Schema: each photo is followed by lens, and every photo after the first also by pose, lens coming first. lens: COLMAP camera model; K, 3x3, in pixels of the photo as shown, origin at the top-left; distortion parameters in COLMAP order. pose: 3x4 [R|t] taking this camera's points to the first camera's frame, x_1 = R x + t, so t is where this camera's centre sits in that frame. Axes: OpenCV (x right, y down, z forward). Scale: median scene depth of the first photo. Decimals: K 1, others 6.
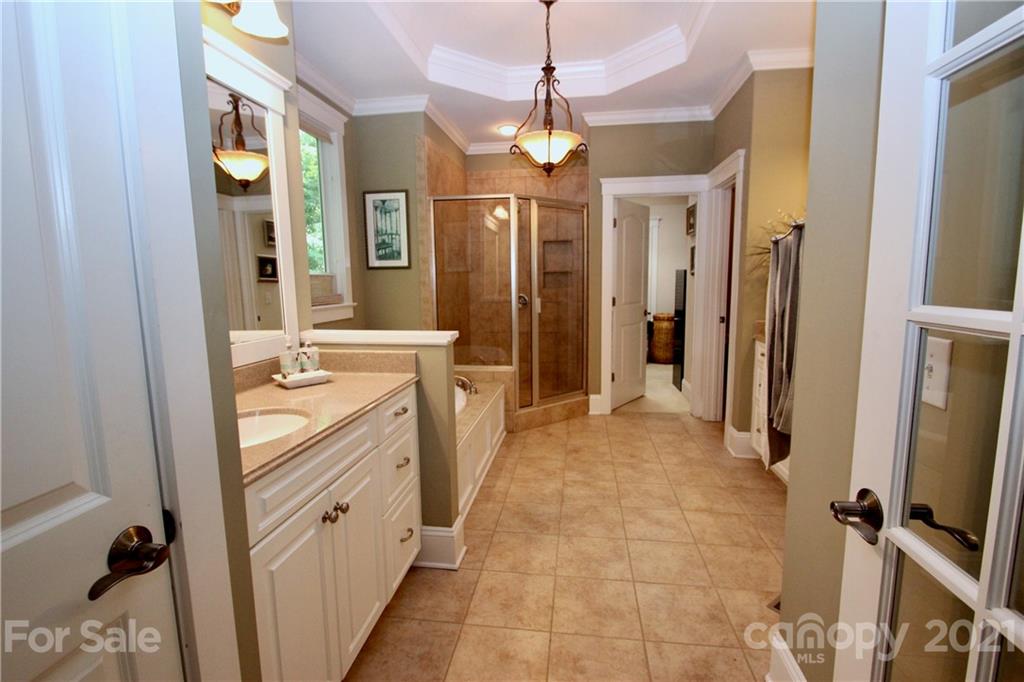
lens RADIAL K [[463.1, 0, 513.1], [0, 463.1, 346.5], [0, 0, 1]] dist [-0.010586, -0.006044]
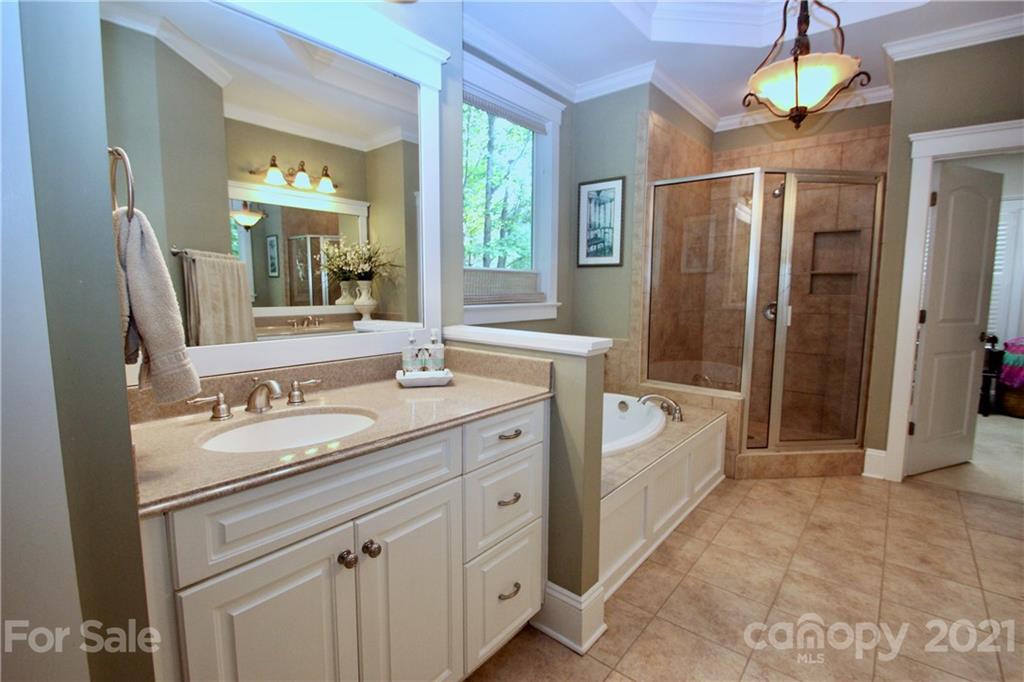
lens RADIAL K [[463.1, 0, 518.7], [0, 463.1, 344.0], [0, 0, 1]] dist [-0.010586, -0.006044]
pose [[0.851889, 0.080477, -0.517501, 0.082603], [-0.091212, 0.995820, 0.004711, -0.008773], [0.515718, 0.043189, 0.855669, 0.169209]]
